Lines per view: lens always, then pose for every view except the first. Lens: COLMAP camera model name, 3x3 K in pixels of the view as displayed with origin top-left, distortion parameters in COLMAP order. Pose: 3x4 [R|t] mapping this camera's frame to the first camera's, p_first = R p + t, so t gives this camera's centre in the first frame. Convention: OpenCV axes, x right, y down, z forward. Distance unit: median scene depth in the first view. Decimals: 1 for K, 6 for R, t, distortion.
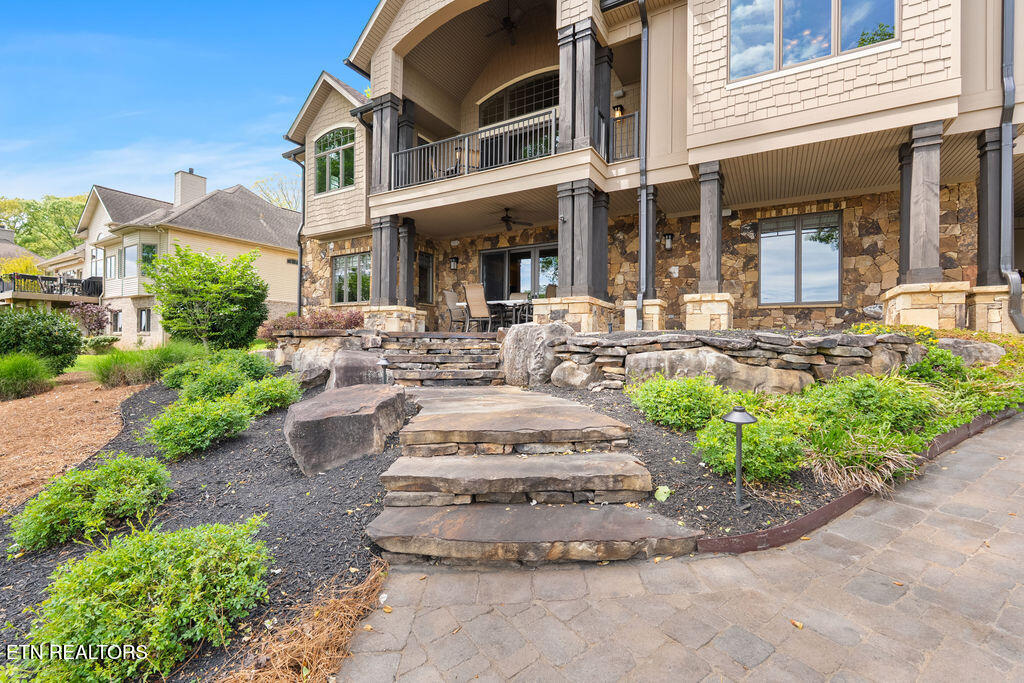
lens RADIAL K [[451.3, 0, 518.5], [0, 451.3, 336.1], [0, 0, 1]] dist [-0.001645, 0.000435]
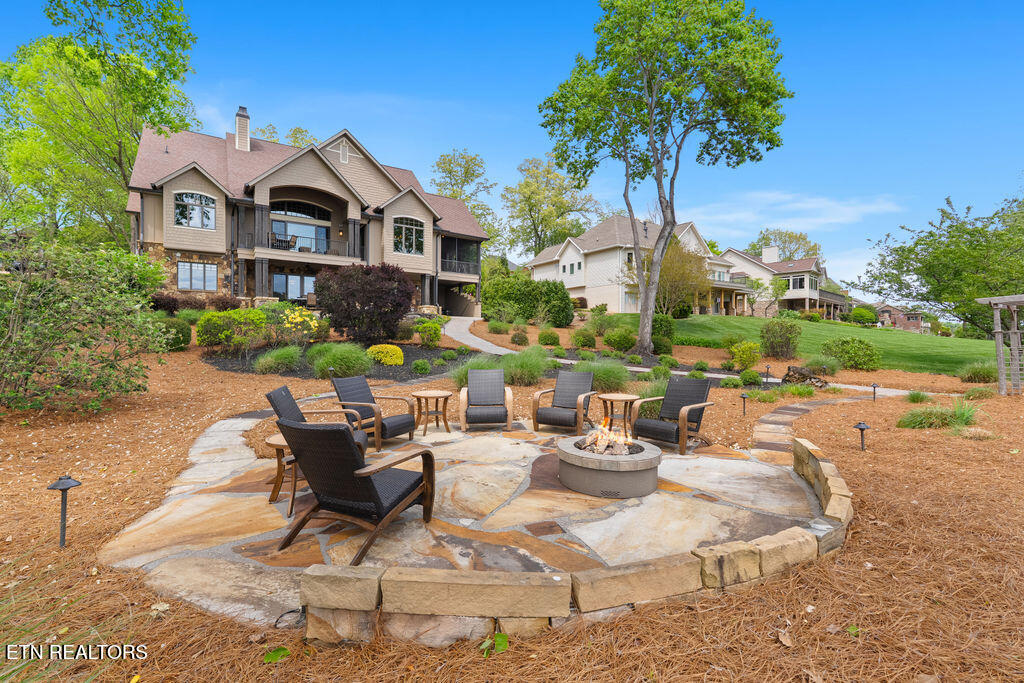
lens RADIAL K [[451.3, 0, 511.3], [0, 451.3, 337.6], [0, 0, 1]] dist [-0.001645, 0.000435]
pose [[0.441435, -0.008821, 0.897250, -2.267726], [-0.022621, 0.999524, 0.020956, 0.081277], [-0.897008, -0.029548, 0.441026, -1.467604]]
